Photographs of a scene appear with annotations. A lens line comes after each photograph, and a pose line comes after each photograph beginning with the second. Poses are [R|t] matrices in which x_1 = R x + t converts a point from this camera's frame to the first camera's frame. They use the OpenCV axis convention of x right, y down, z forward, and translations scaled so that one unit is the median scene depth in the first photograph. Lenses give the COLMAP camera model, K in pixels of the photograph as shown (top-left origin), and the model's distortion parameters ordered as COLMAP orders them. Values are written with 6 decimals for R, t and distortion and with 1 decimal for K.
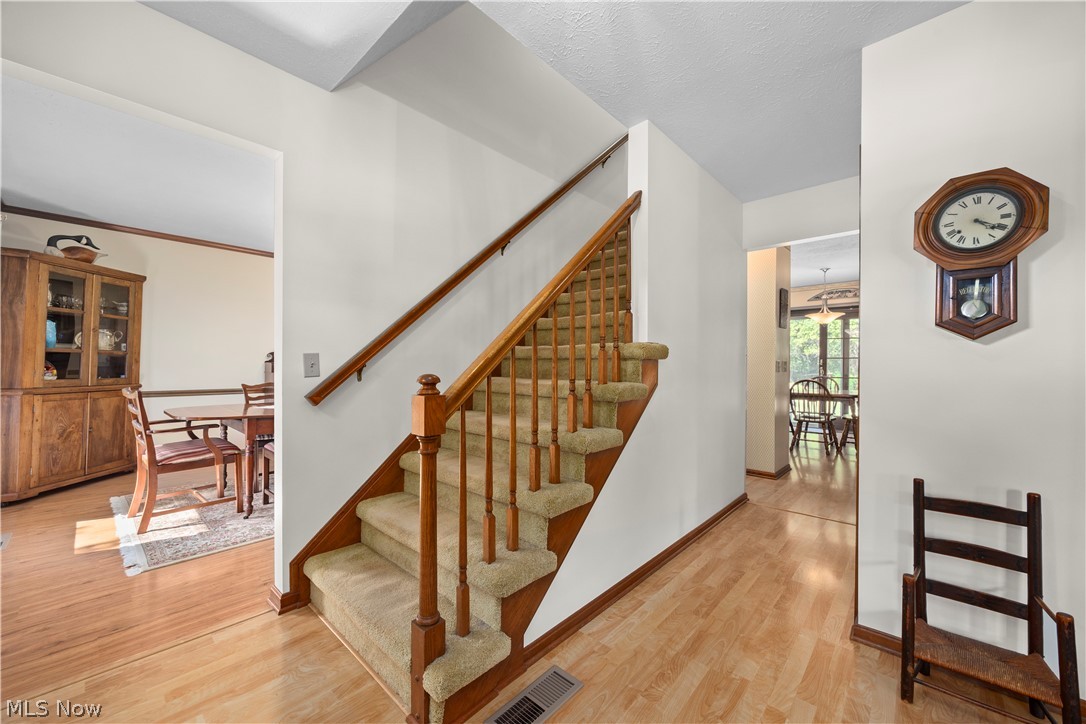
lens RADIAL K [[416.8, 0, 544.2], [0, 416.8, 353.9], [0, 0, 1]] dist [-0.001352, -0.000510]
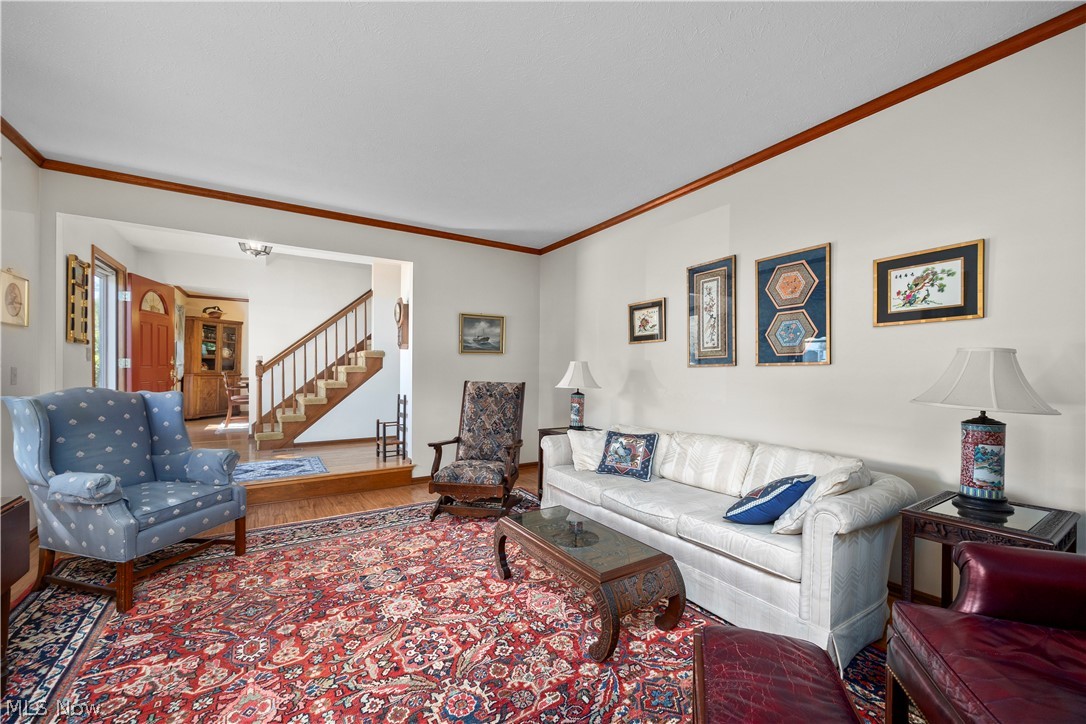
lens RADIAL K [[416.8, 0, 542.2], [0, 416.8, 366.5], [0, 0, 1]] dist [-0.001352, -0.000510]
pose [[0.966559, -0.005424, -0.256386, 1.065515], [0.006195, 0.999978, 0.002200, 0.042063], [0.256368, -0.003715, 0.966572, -0.660277]]
